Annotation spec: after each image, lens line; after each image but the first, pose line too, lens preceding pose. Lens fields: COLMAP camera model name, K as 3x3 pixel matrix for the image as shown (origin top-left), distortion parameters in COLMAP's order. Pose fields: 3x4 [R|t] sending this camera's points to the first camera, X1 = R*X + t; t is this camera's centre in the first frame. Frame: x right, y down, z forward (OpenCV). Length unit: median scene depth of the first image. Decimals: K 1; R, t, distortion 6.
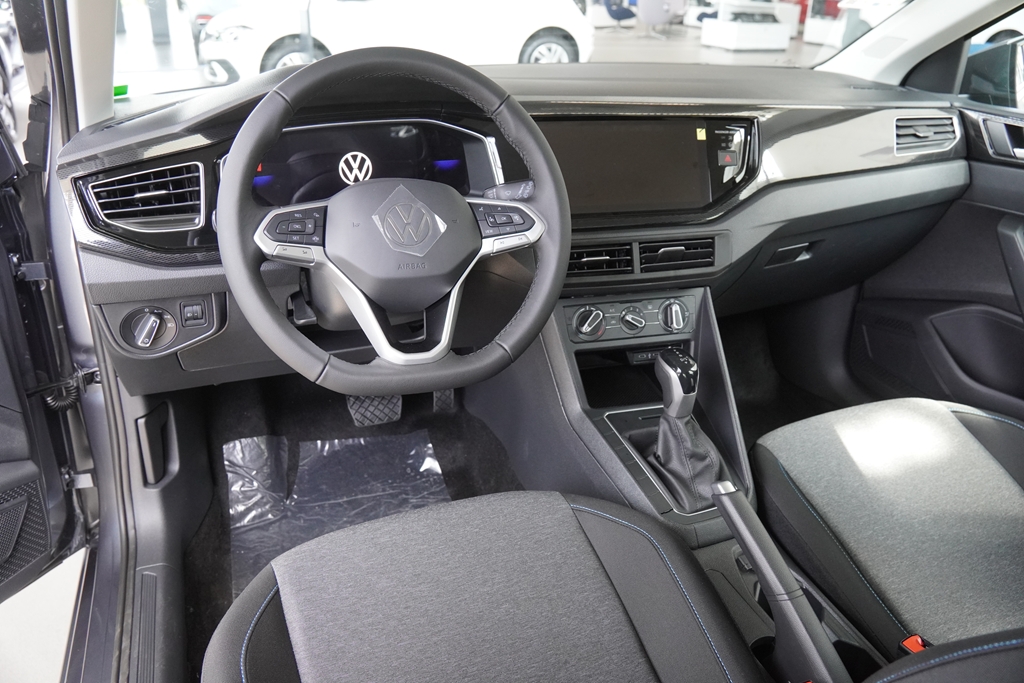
lens RADIAL K [[770.9, 0, 512.0], [0, 770.9, 341.5], [0, 0, 1]] dist [-0.132133, 0.087699]
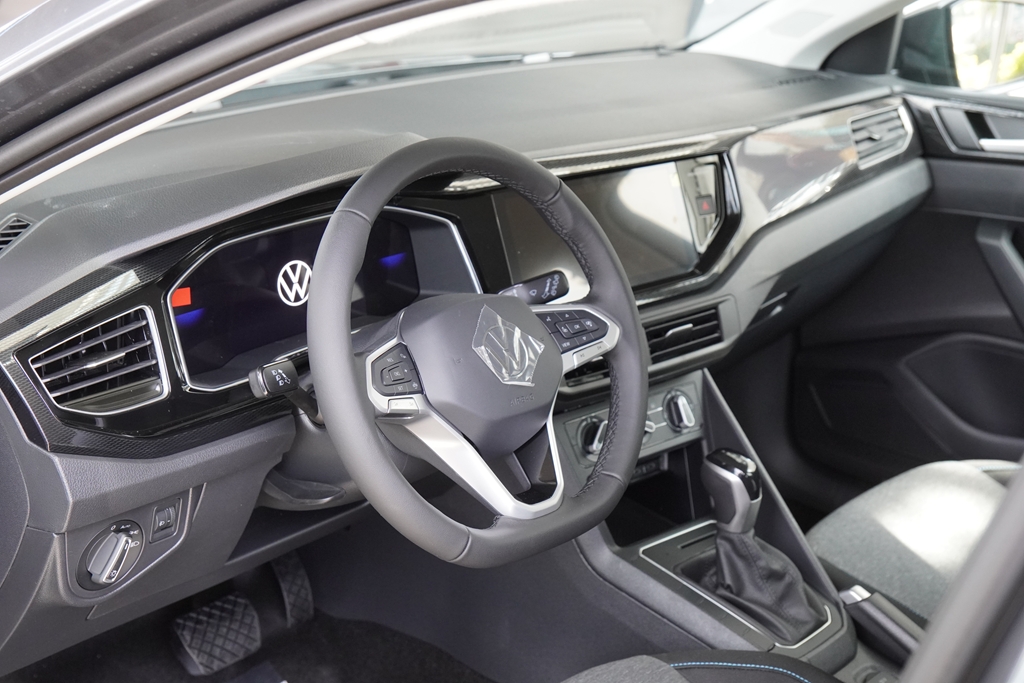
lens RADIAL K [[1560.8, 0, 512.8], [0, 1560.8, 337.5], [0, 0, 1]] dist [0.226188, 0.010190]
pose [[0.892406, -0.147317, 0.426509, -0.638000], [0.187158, 0.980910, -0.052790, -0.056932], [-0.410590, 0.126935, 0.902942, -0.404768]]
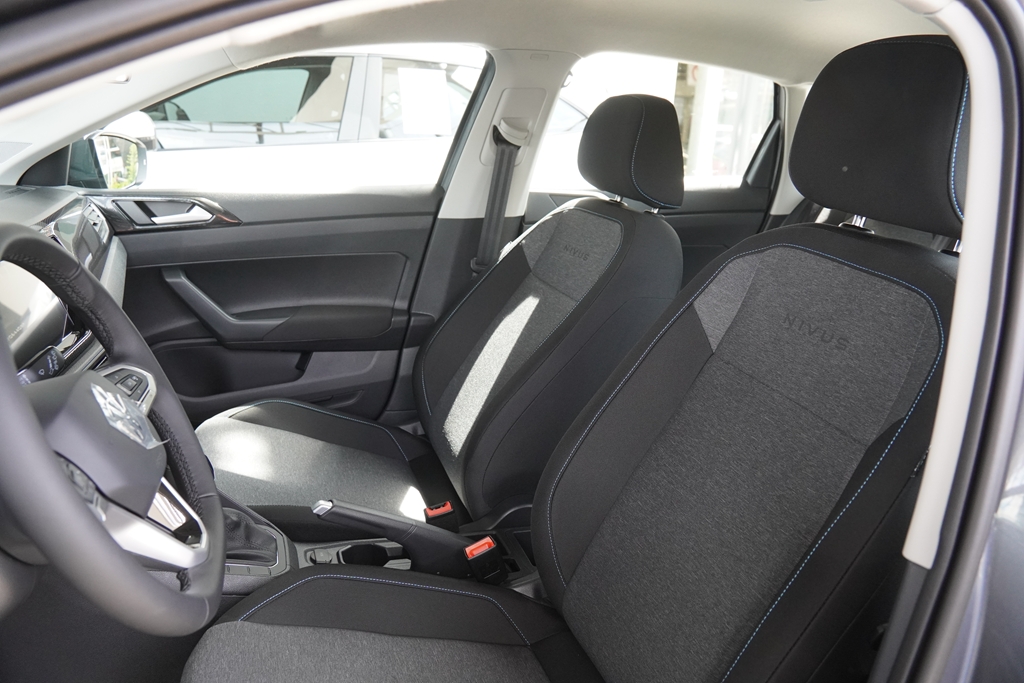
lens RADIAL K [[770.9, 0, 512.0], [0, 770.9, 341.5], [0, 0, 1]] dist [-0.132133, 0.087699]
pose [[0.039193, -0.314320, 0.948508, -0.649596], [0.379028, 0.882973, 0.276941, -0.221132], [-0.924555, 0.348657, 0.153742, 0.341602]]
